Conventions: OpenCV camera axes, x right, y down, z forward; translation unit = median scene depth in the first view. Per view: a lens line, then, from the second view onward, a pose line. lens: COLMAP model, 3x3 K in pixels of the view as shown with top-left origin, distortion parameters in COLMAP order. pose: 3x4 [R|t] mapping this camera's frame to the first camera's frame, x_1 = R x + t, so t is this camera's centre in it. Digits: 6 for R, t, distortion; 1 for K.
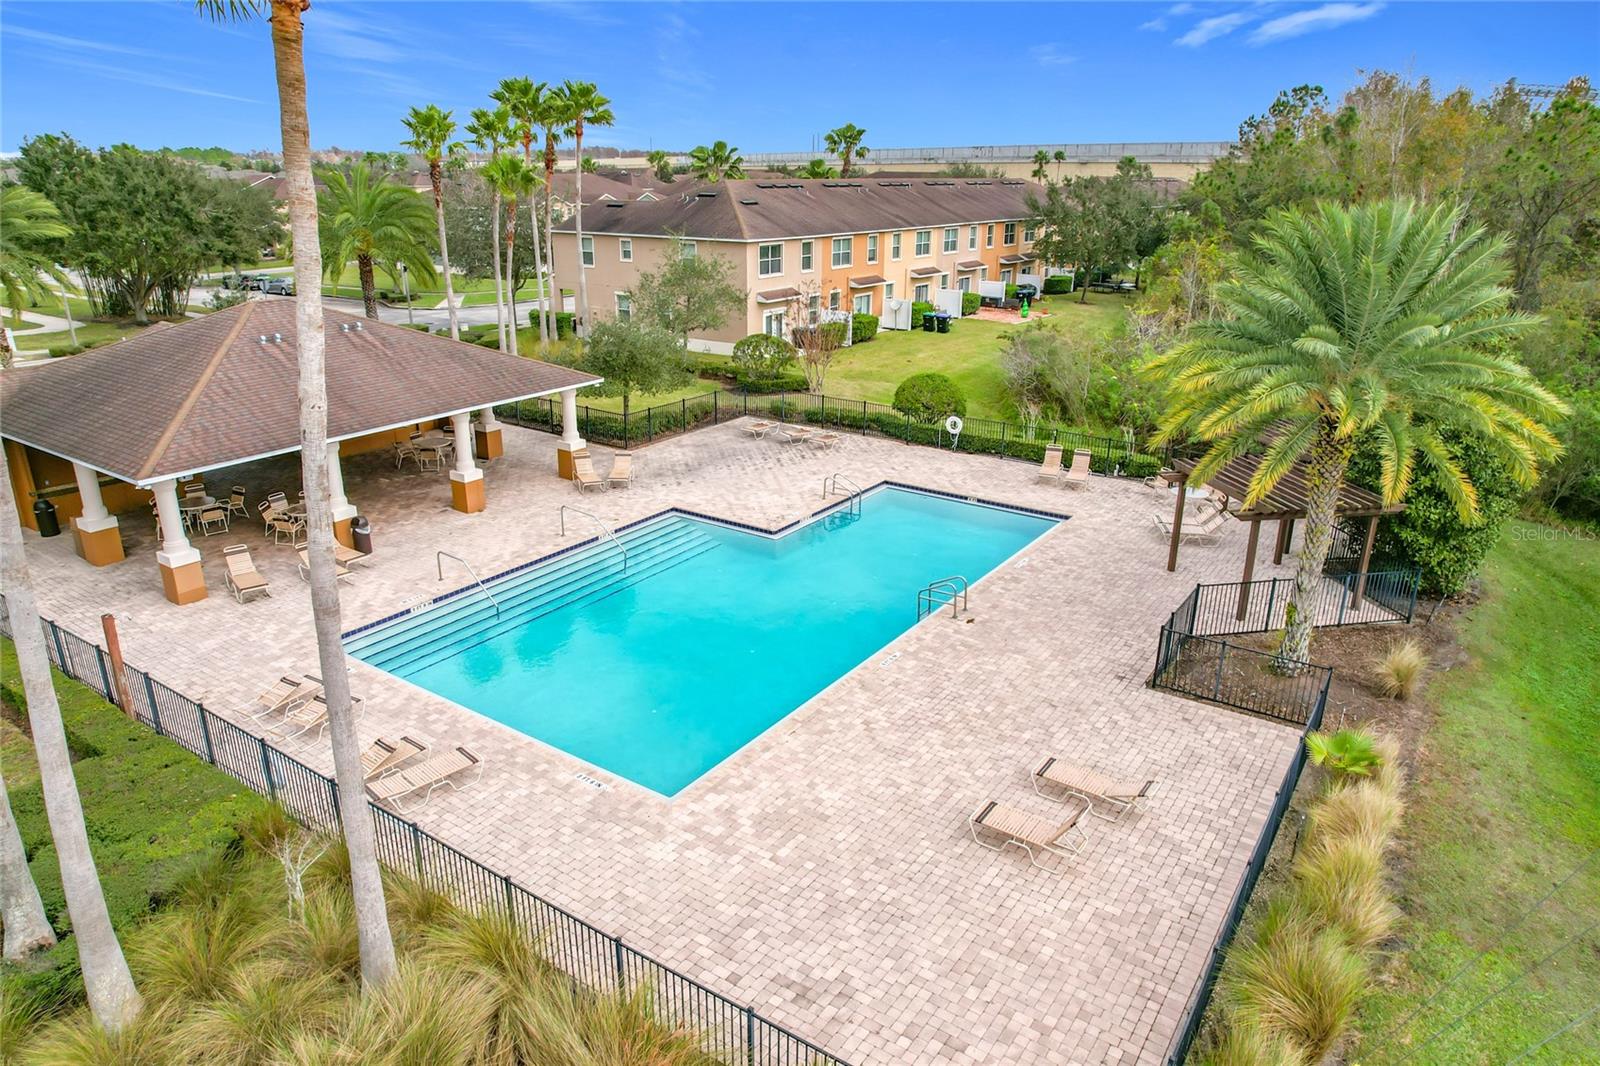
lens RADIAL K [[1036.2, 0, 792.0], [0, 1036.2, 529.4], [0, 0, 1]] dist [-0.060814, 0.044191]
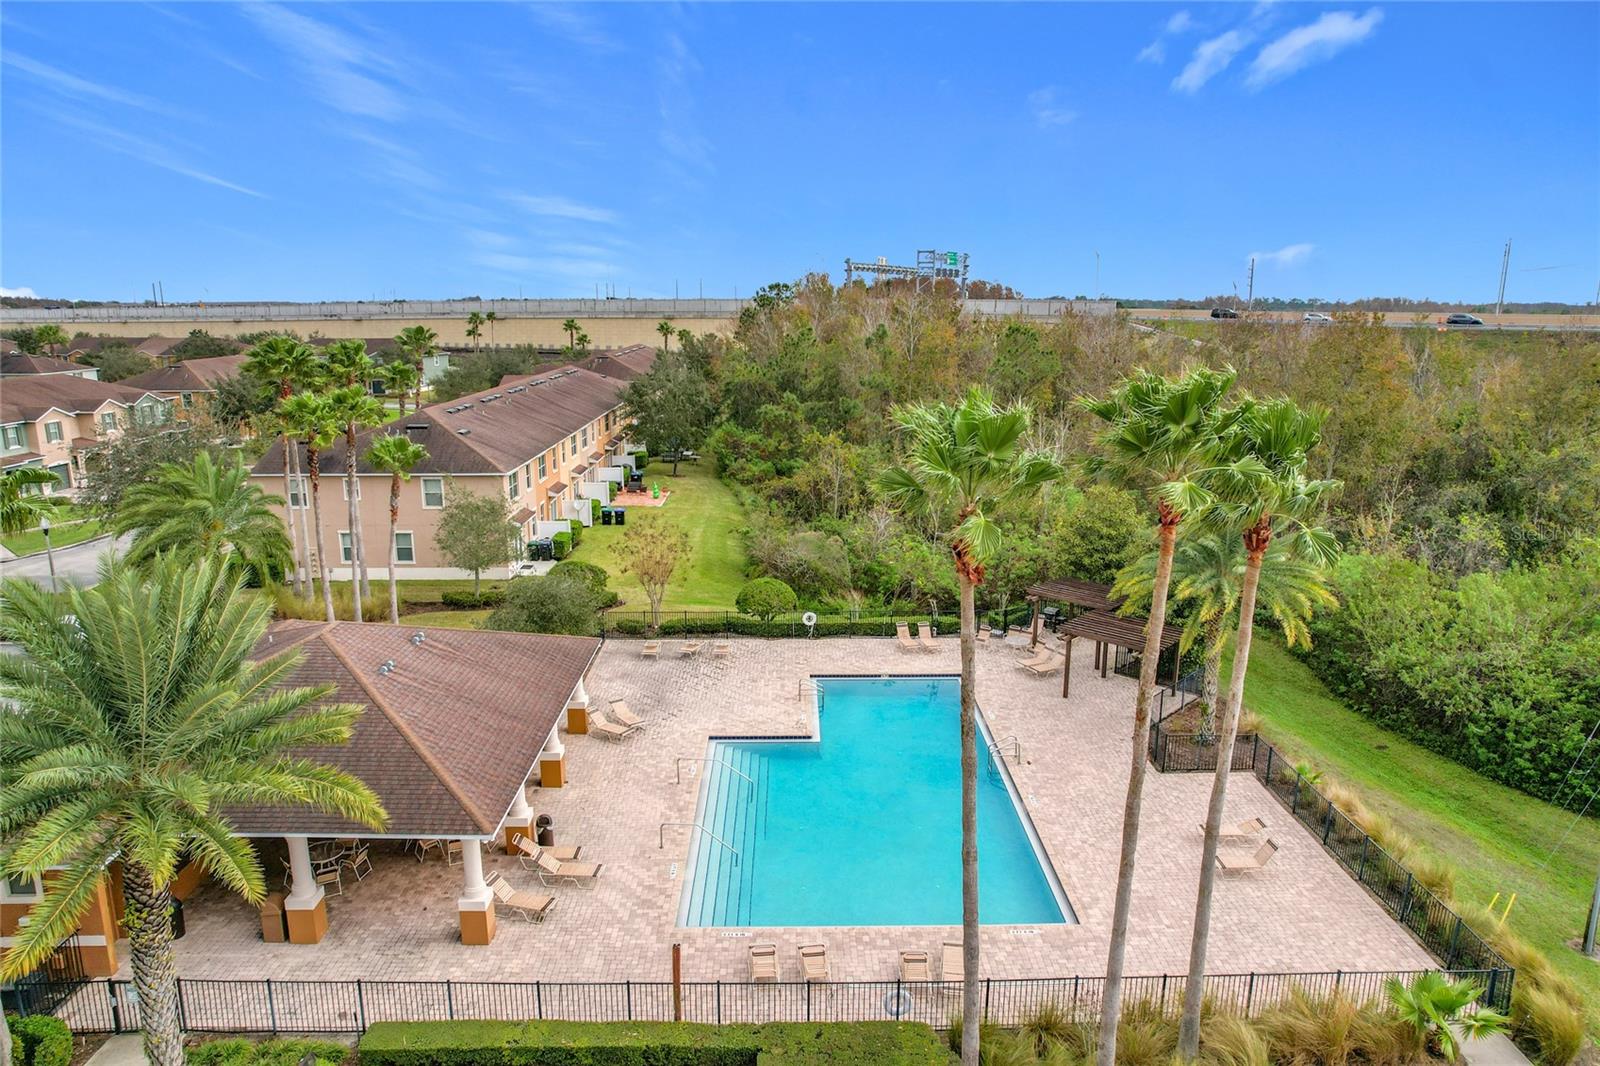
lens RADIAL K [[1017.9, 0, 800.0], [0, 1017.9, 533.0], [0, 0, 1]] dist [-0.066205, 0.066756]
pose [[0.821347, -0.136597, 0.553832, -0.756656], [0.199137, 0.978483, -0.053991, -0.195735], [-0.534540, 0.154634, 0.830876, -0.082303]]
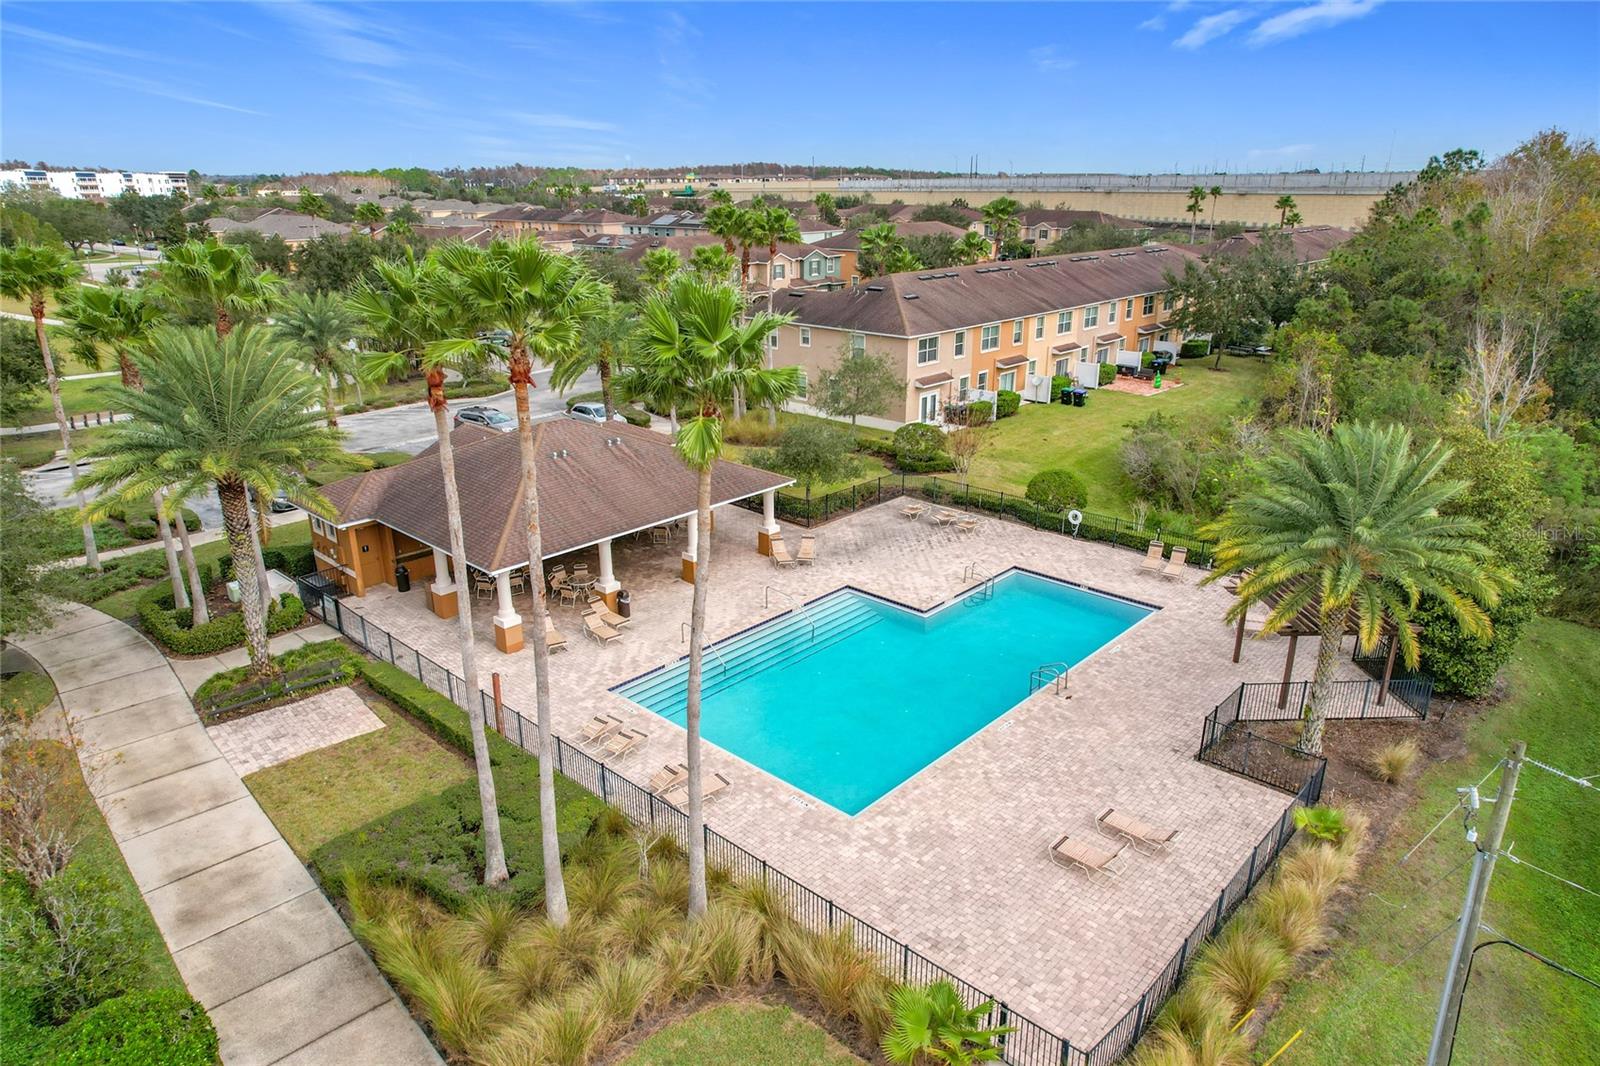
lens RADIAL K [[1009.1, 0, 795.4], [0, 1009.1, 529.8], [0, 0, 1]] dist [-0.042336, 0.056696]
pose [[0.989629, 0.038171, -0.138483, -0.007052], [-0.038735, 0.999249, -0.001377, -0.100495], [0.138326, 0.006727, 0.990364, -0.310749]]
